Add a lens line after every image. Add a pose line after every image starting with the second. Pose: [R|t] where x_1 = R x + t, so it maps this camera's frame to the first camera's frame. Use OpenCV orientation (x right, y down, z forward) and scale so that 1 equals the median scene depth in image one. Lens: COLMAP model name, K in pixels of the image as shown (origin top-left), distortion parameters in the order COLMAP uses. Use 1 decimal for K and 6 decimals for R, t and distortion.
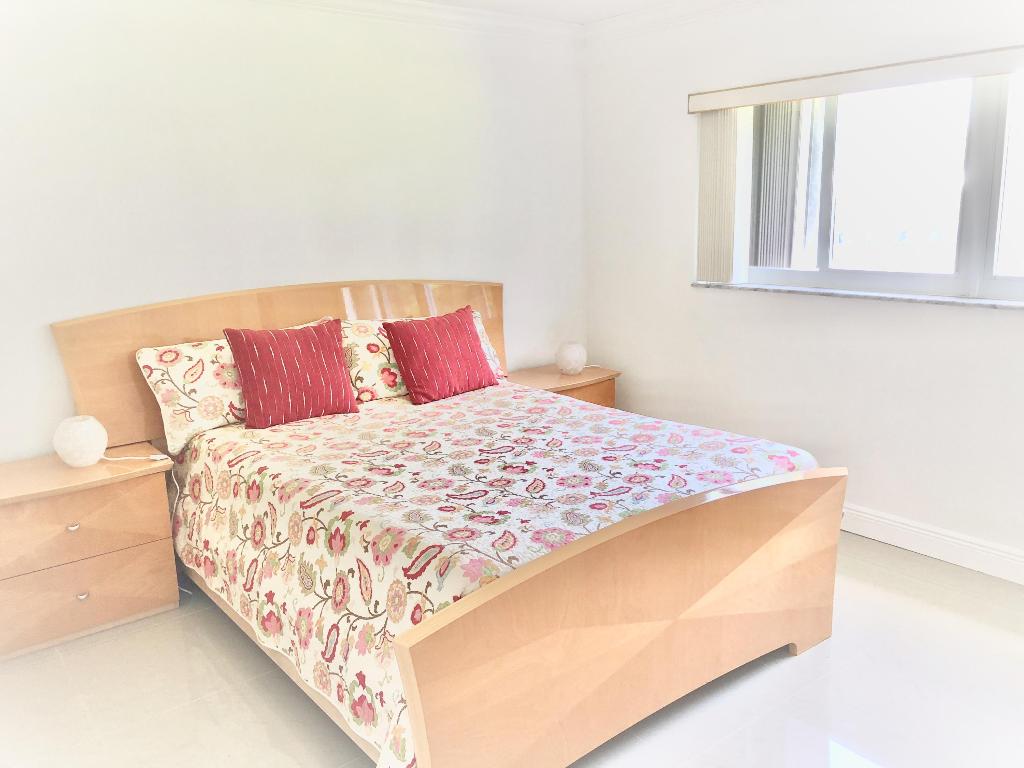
lens RADIAL K [[843.2, 0, 512.0], [0, 843.2, 384.0], [0, 0, 1]] dist [0.044754, -0.005281]
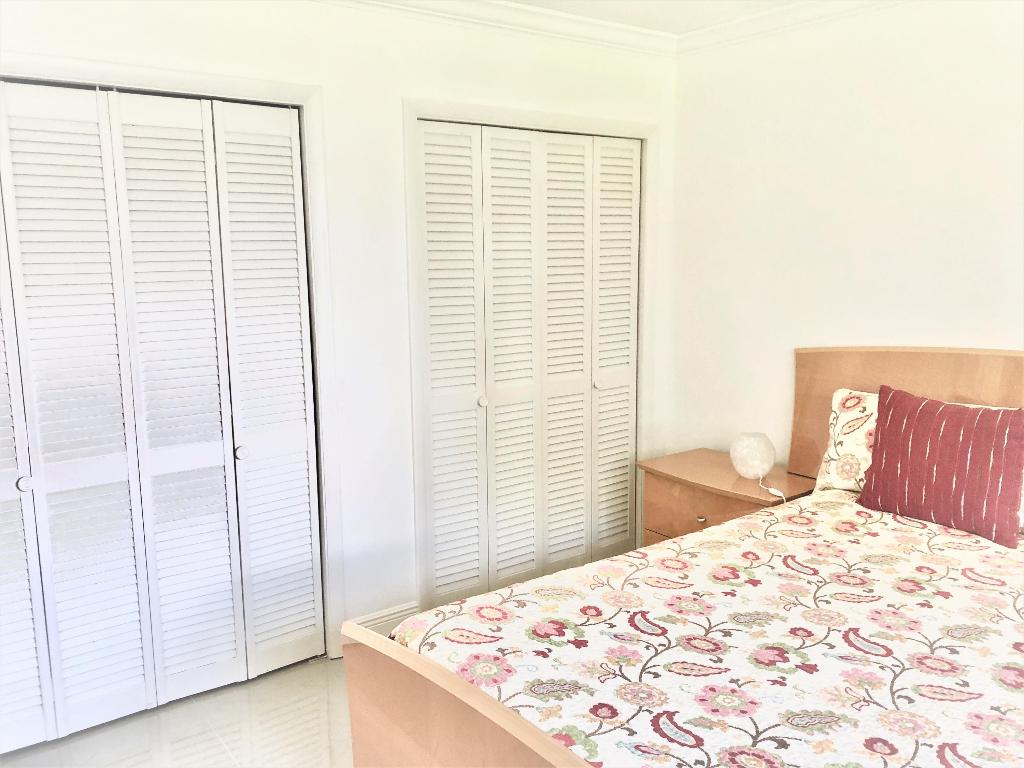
lens RADIAL K [[843.2, 0, 512.0], [0, 843.2, 384.0], [0, 0, 1]] dist [0.044754, -0.005281]
pose [[-0.045708, 0.186644, -0.981364, 0.585851], [-0.191365, 0.962560, 0.191981, -0.179013], [0.980454, 0.196574, -0.008280, 0.723476]]
